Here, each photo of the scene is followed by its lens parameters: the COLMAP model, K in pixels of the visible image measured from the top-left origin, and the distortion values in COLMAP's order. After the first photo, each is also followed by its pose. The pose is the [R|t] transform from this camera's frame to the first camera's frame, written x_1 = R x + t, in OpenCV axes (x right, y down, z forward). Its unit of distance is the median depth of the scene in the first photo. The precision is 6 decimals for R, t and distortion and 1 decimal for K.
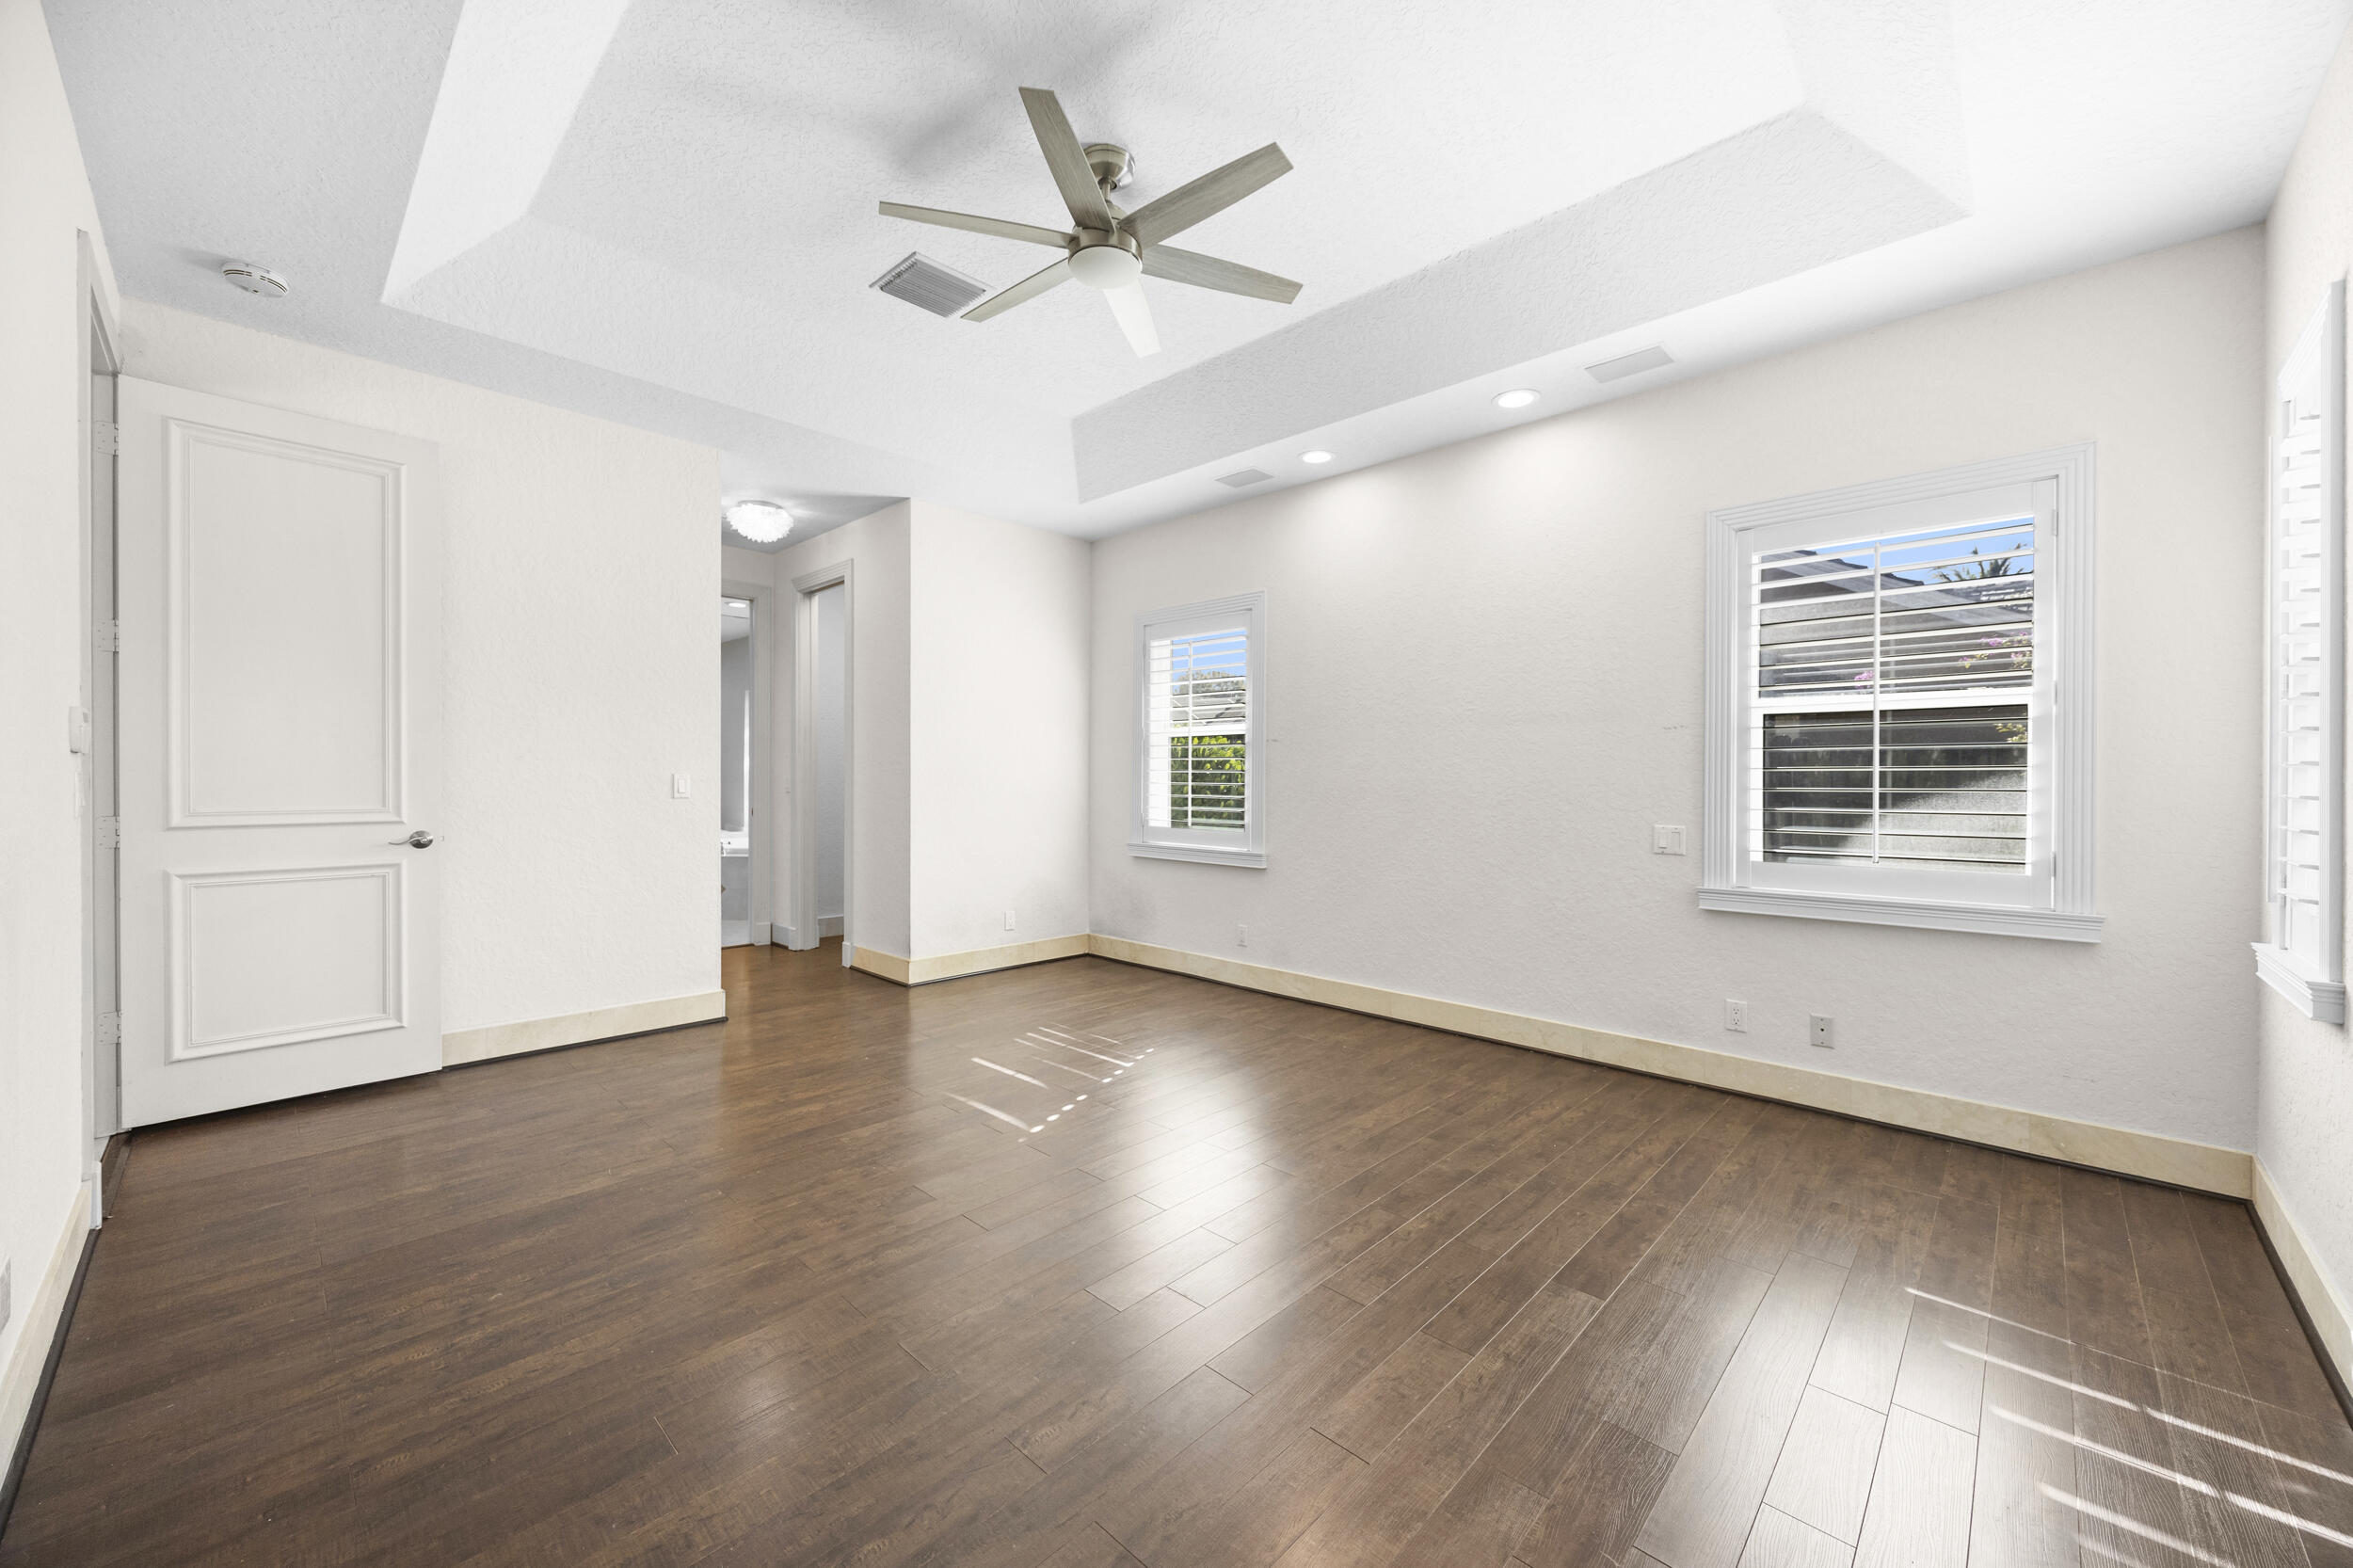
lens RADIAL K [[897.5, 0, 1186.3], [0, 897.5, 779.7], [0, 0, 1]] dist [-0.003037, -0.000124]
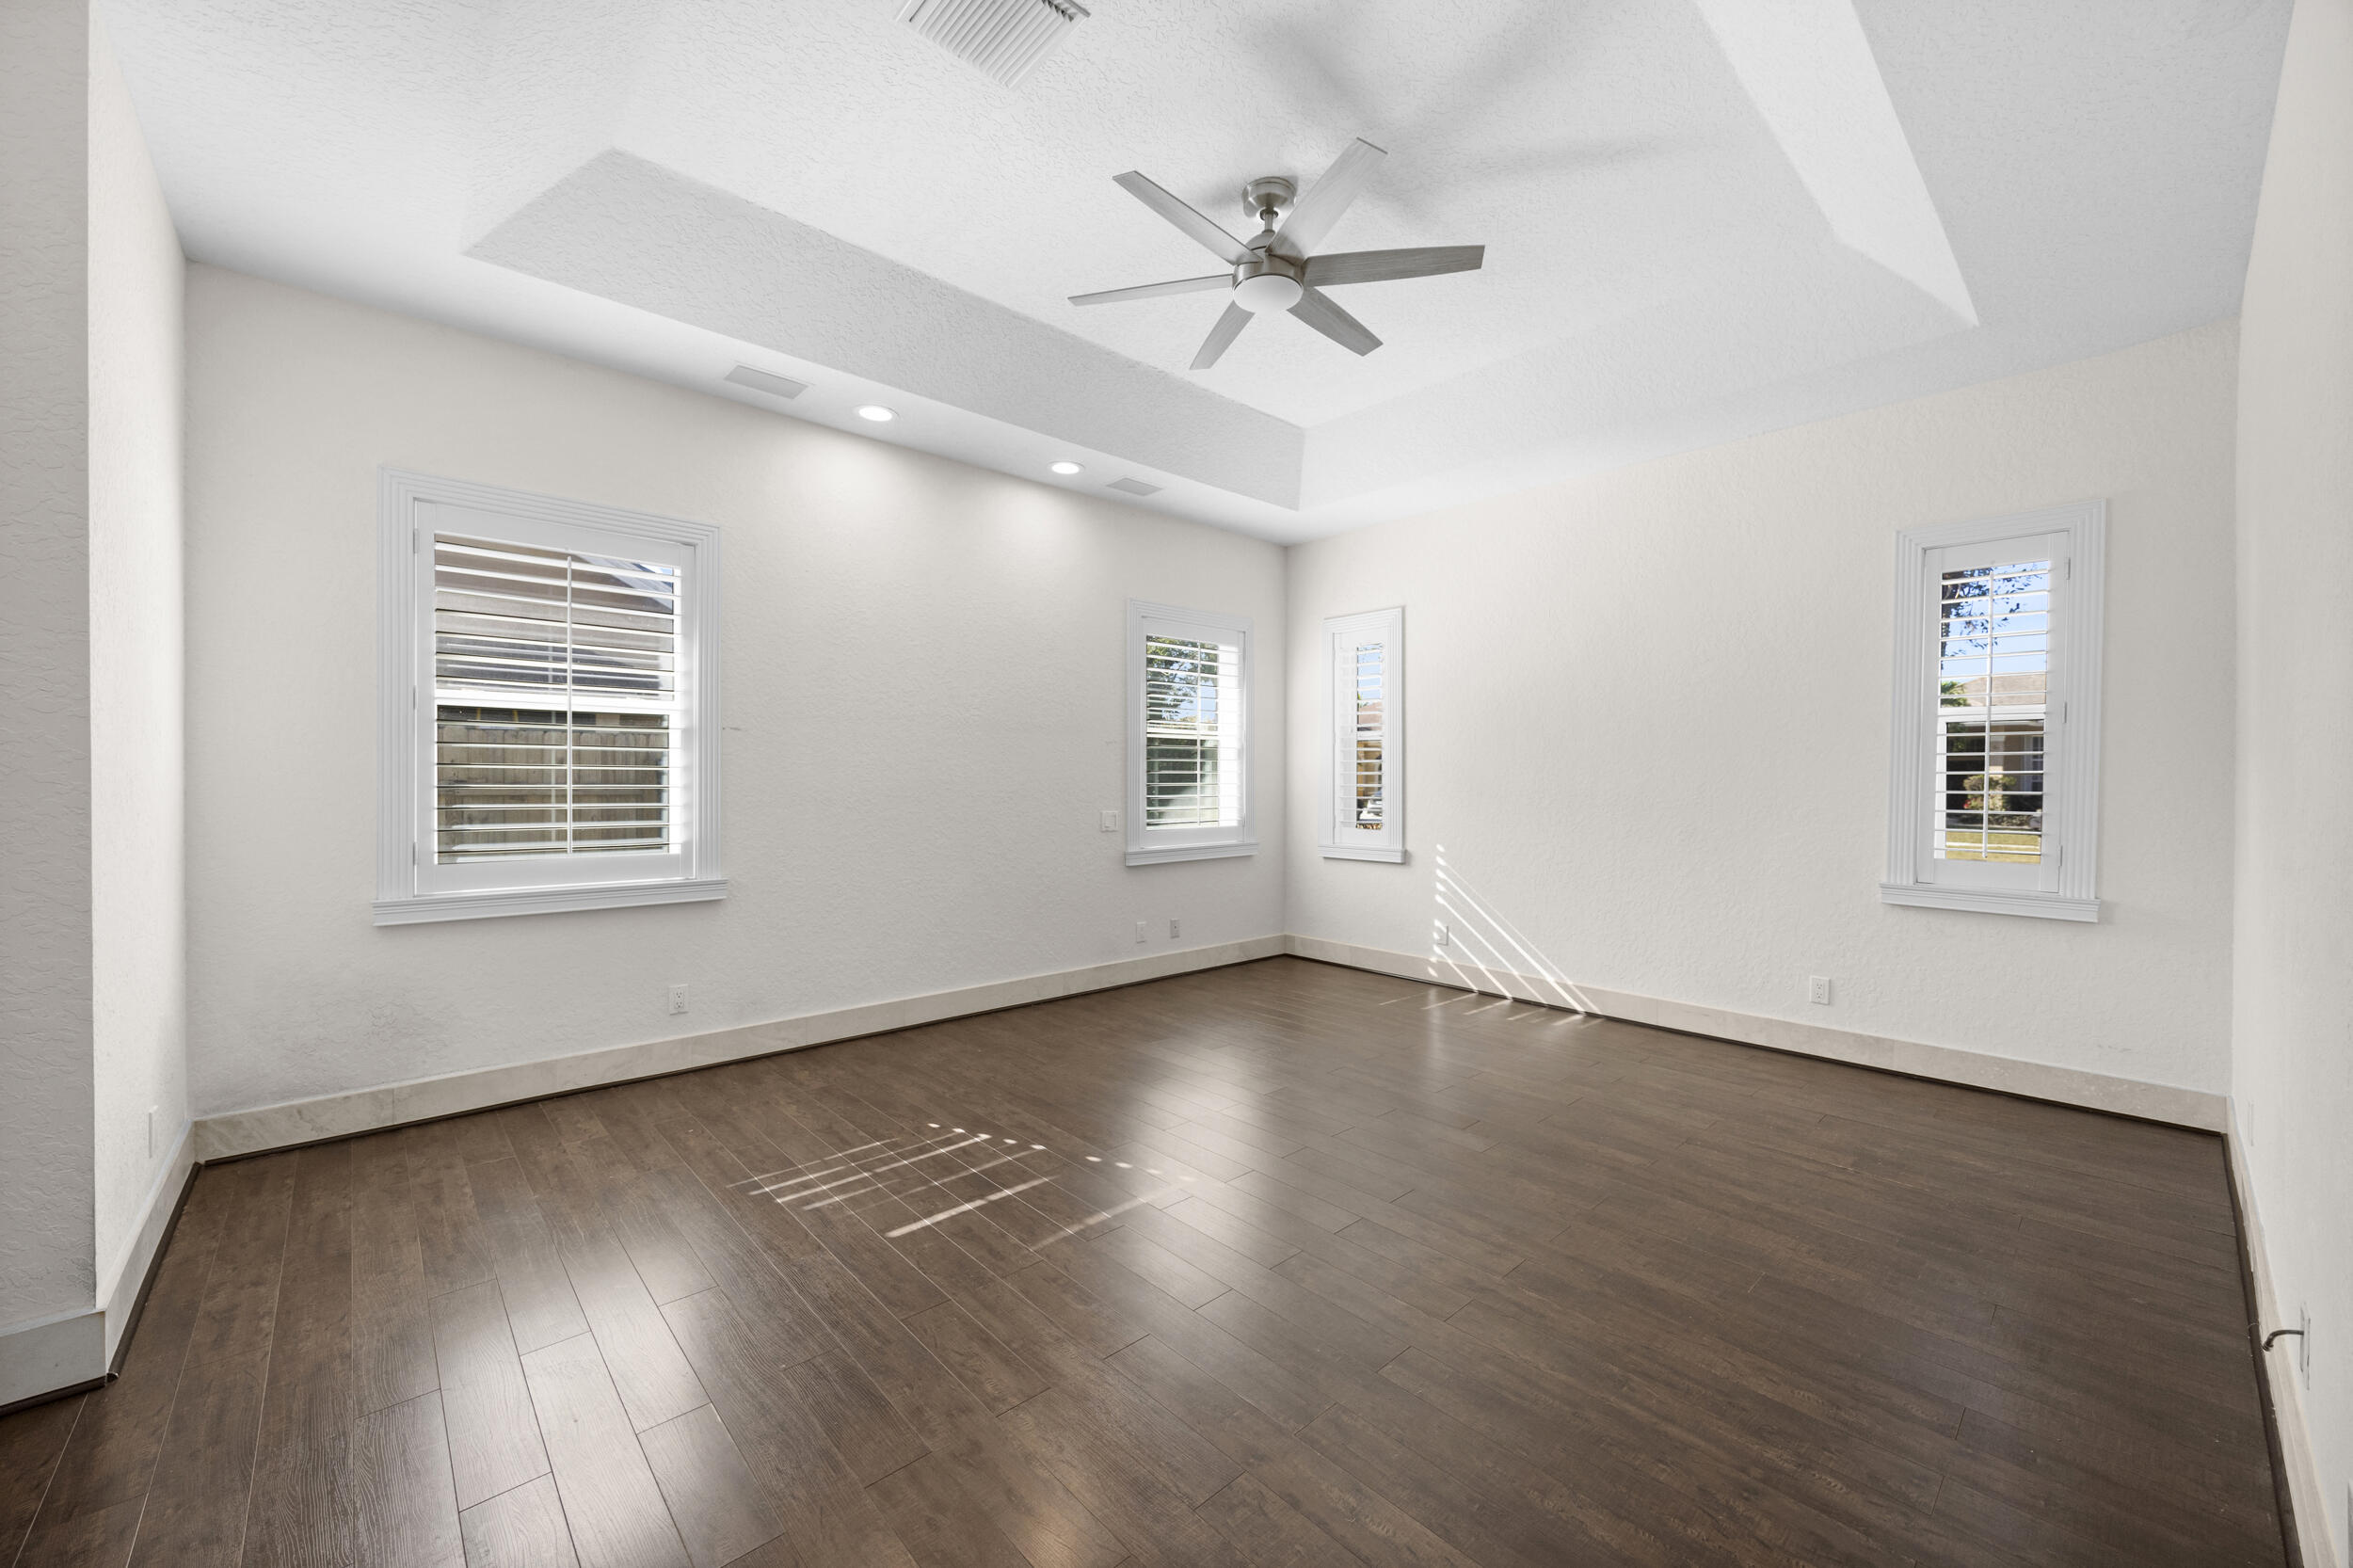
lens RADIAL K [[897.5, 0, 1179.1], [0, 897.5, 780.4], [0, 0, 1]] dist [-0.003037, -0.000124]
pose [[0.069300, -0.008481, 0.997560, -0.918970], [-0.003325, 0.999956, 0.008733, -0.011223], [-0.997590, -0.003922, 0.069269, 0.826999]]
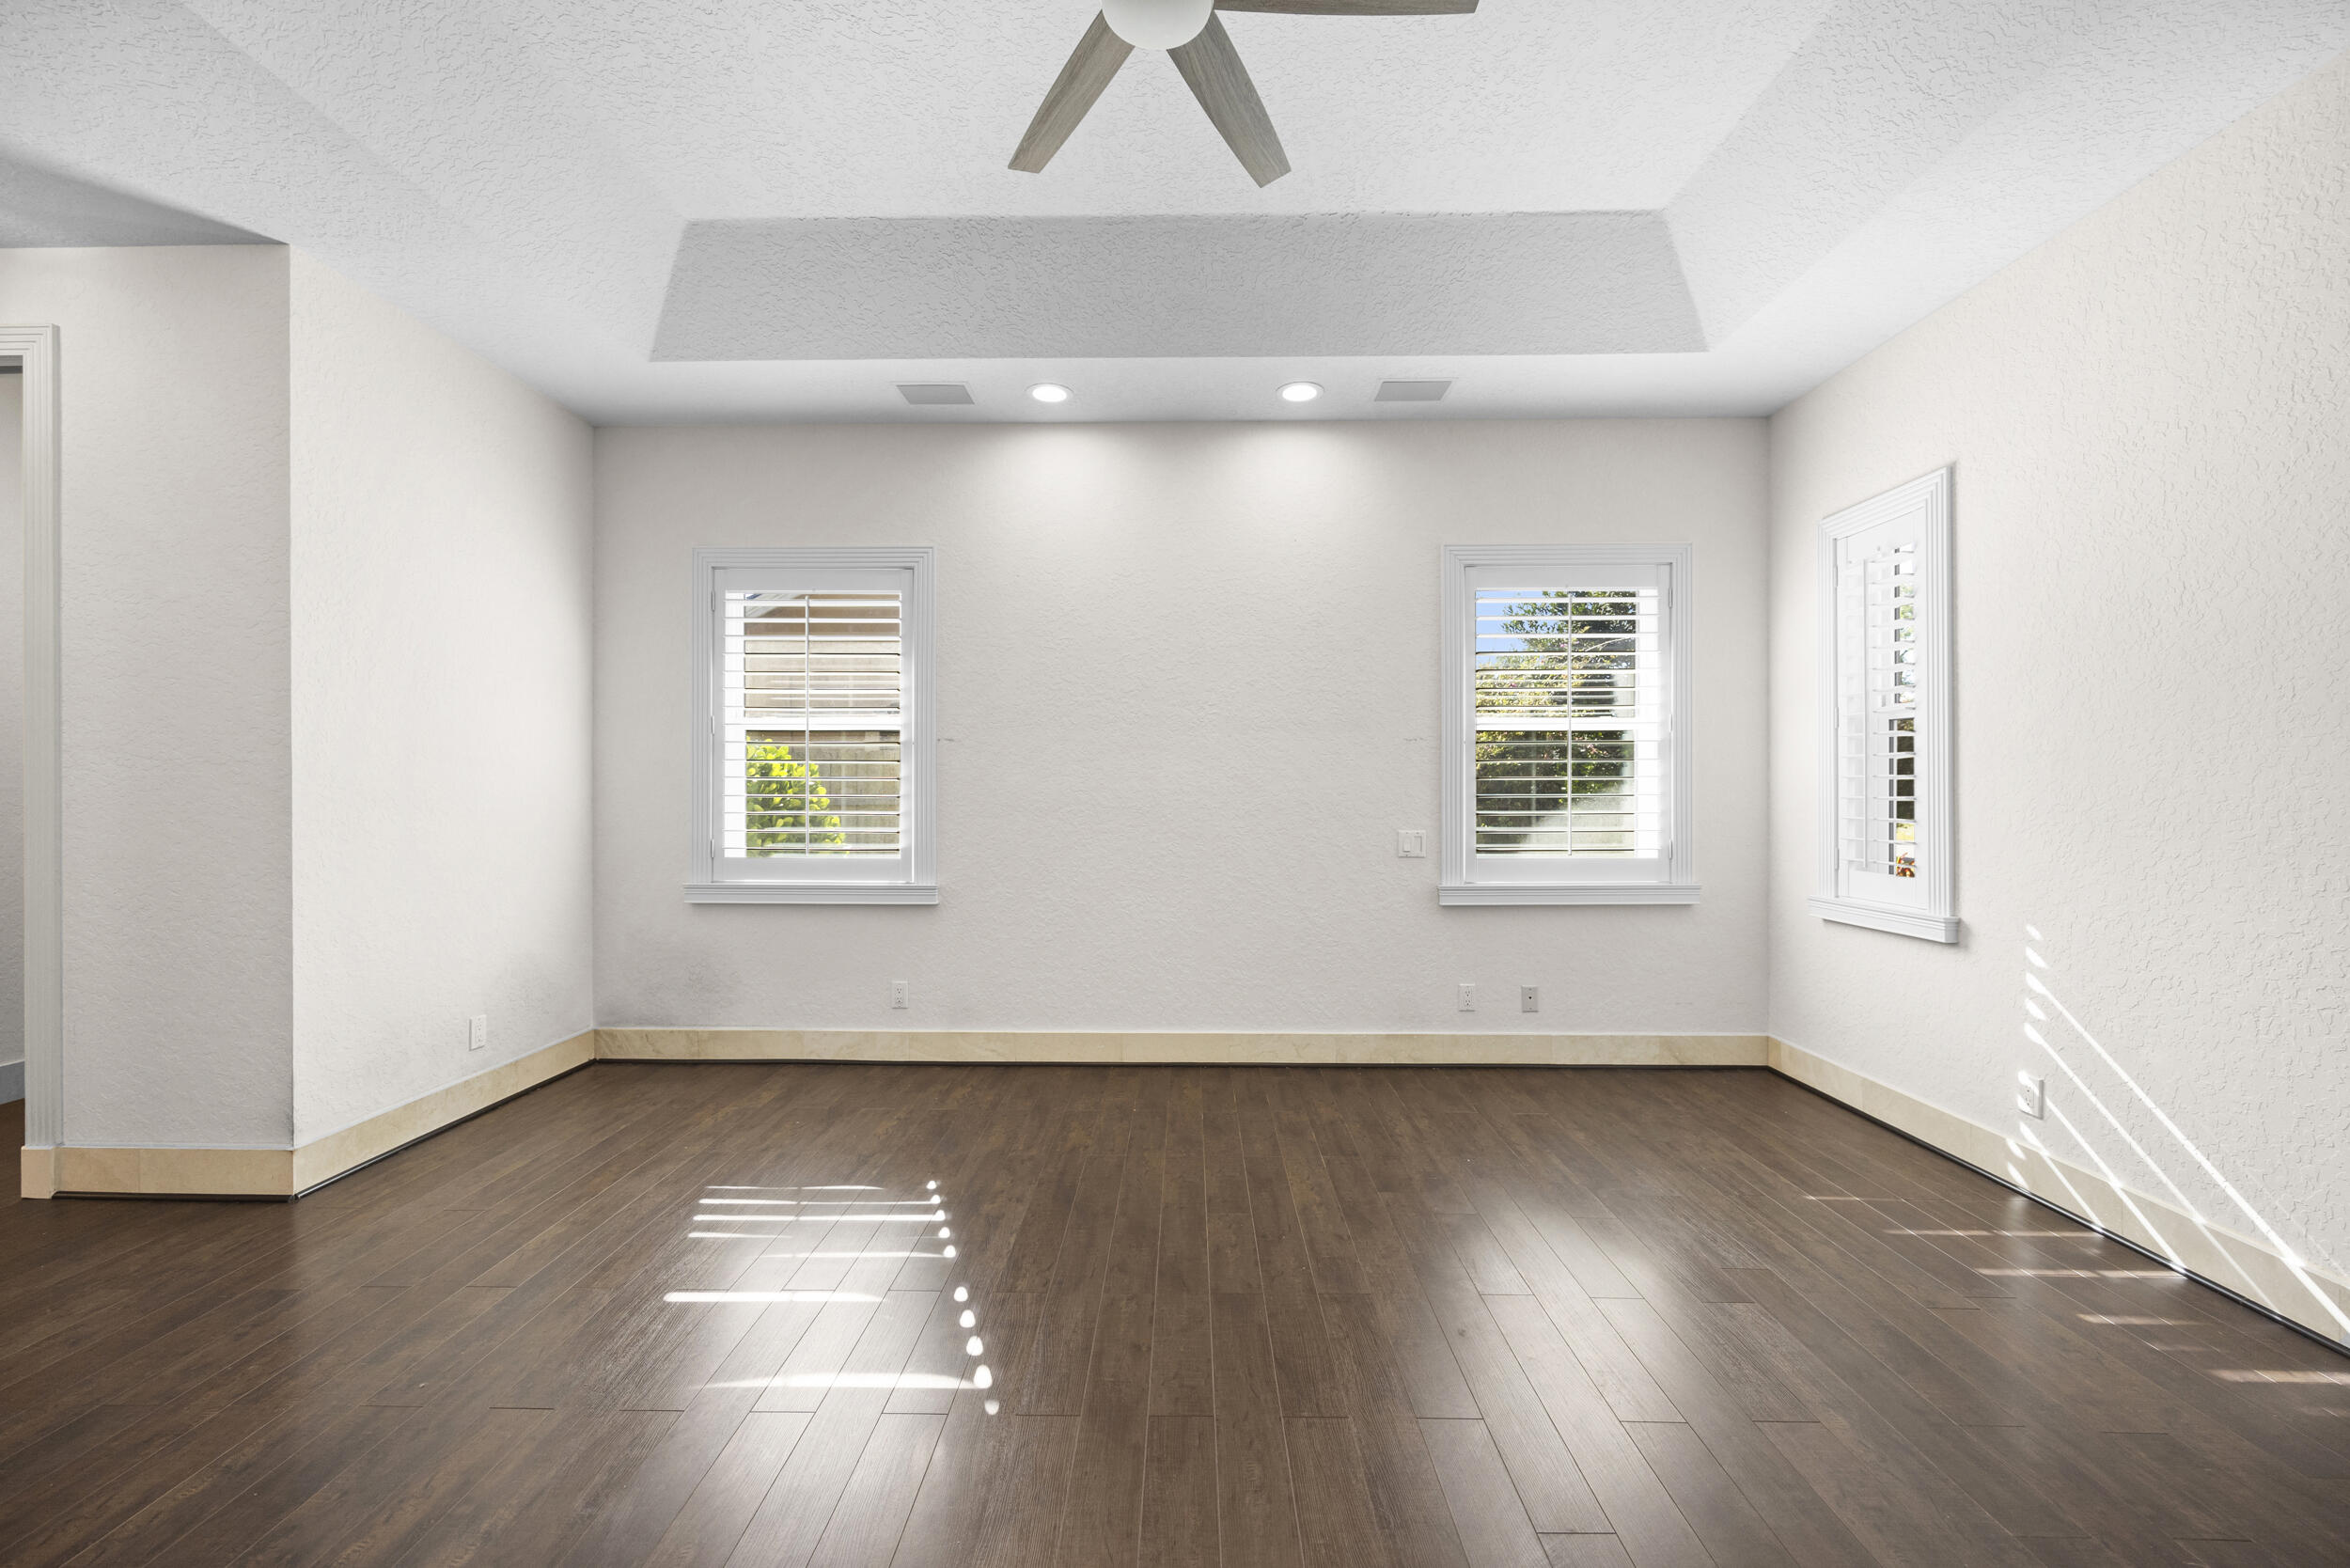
lens RADIAL K [[896.4, 0, 1183.7], [0, 896.4, 788.3], [0, 0, 1]] dist [-0.003037, -0.000124]
pose [[0.733984, -0.005021, 0.679148, -0.411745], [0.003981, 0.999987, 0.003091, -0.004526], [-0.679155, 0.000434, 0.733995, 0.413753]]
